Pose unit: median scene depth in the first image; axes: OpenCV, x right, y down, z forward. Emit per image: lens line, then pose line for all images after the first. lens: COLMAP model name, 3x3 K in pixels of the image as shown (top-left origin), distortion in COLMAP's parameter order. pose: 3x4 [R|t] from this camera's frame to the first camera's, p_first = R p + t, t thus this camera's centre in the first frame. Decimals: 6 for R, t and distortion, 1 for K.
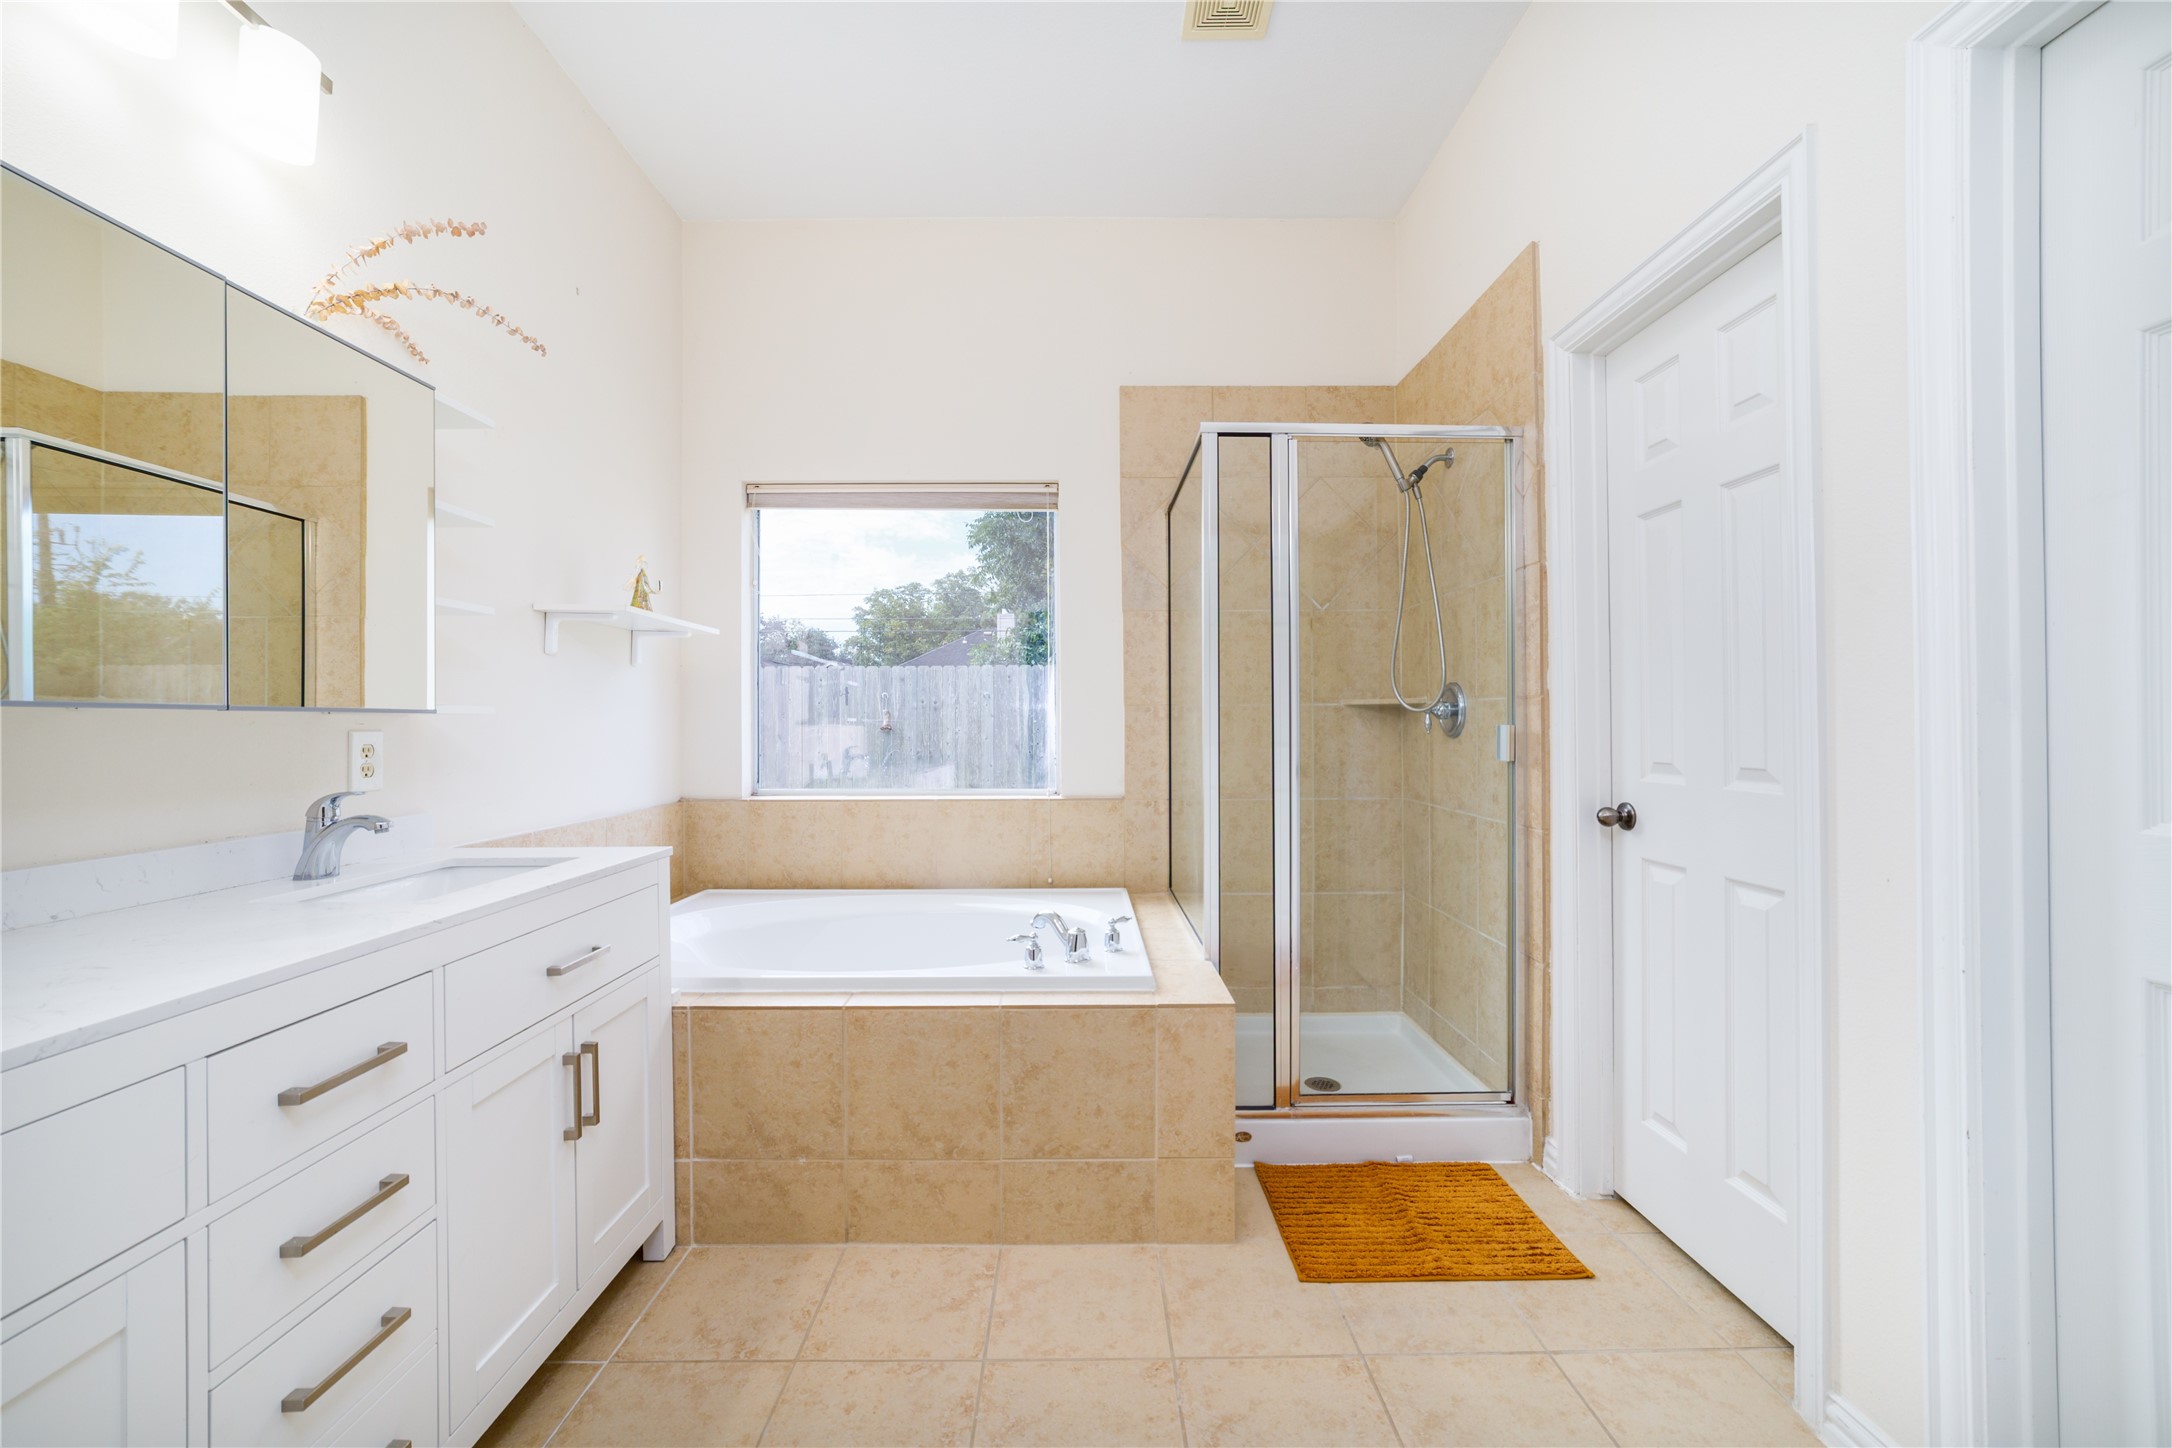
lens RADIAL K [[832.6, 0, 1081.0], [0, 832.6, 721.9], [0, 0, 1]] dist [-0.025375, 0.009021]
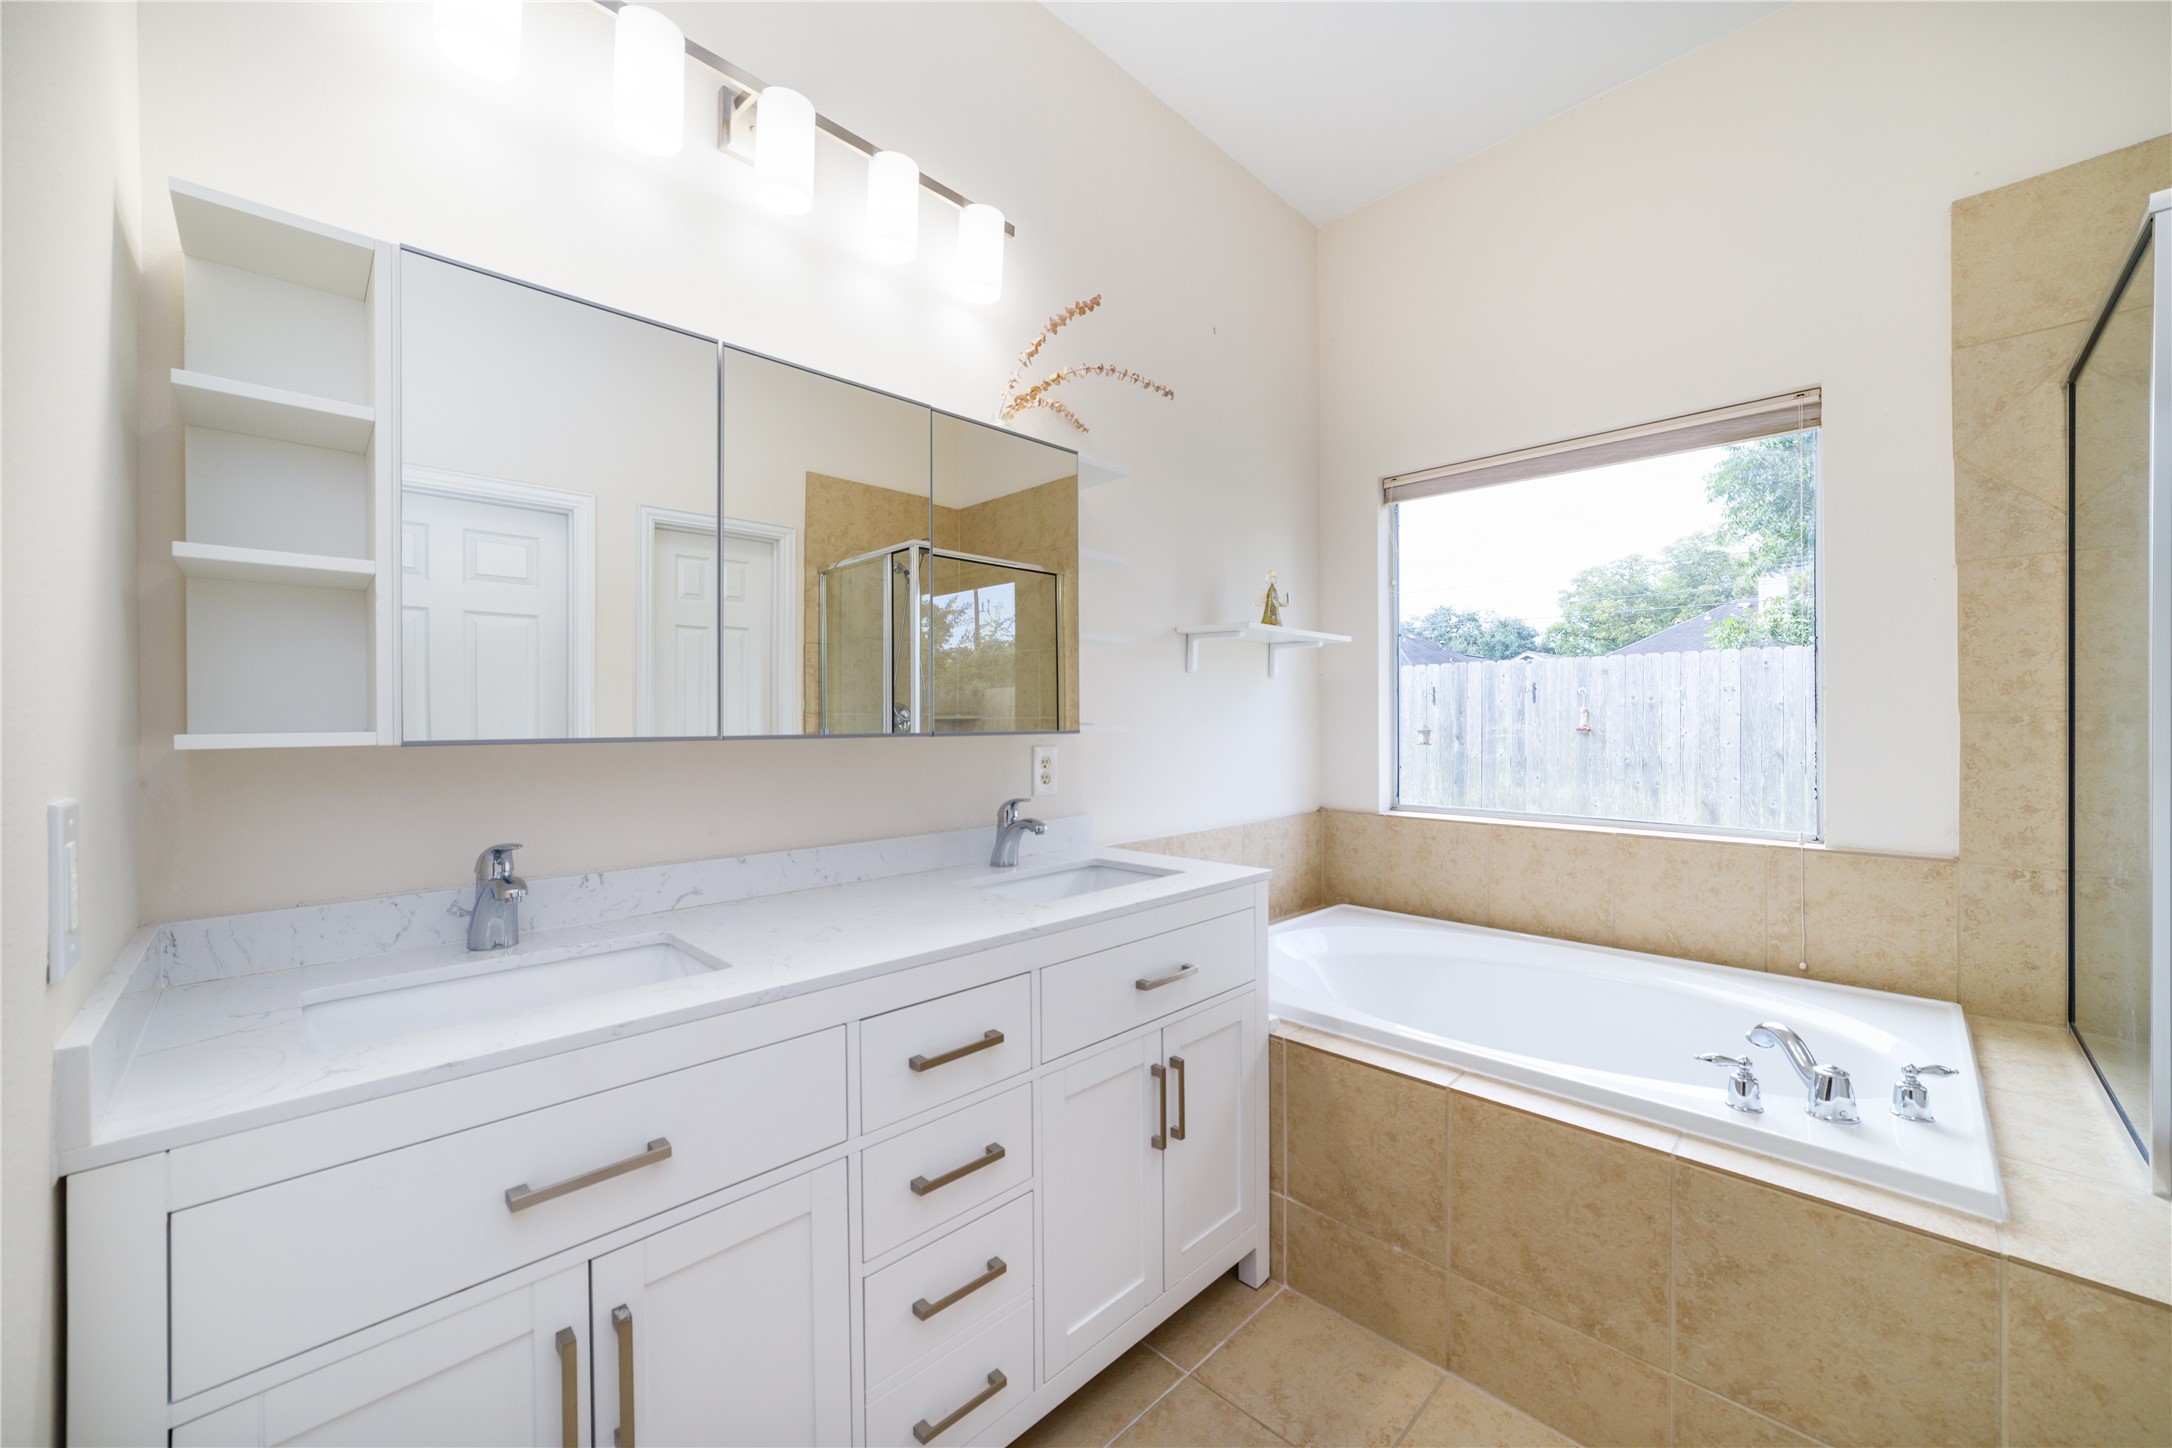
lens RADIAL K [[832.6, 0, 1081.0], [0, 832.6, 721.9], [0, 0, 1]] dist [-0.025375, 0.009021]
pose [[0.701884, 0.002452, -0.712287, 0.043577], [0.002158, 0.999982, 0.005569, -0.028619], [0.712288, -0.005446, 0.701866, 0.153354]]
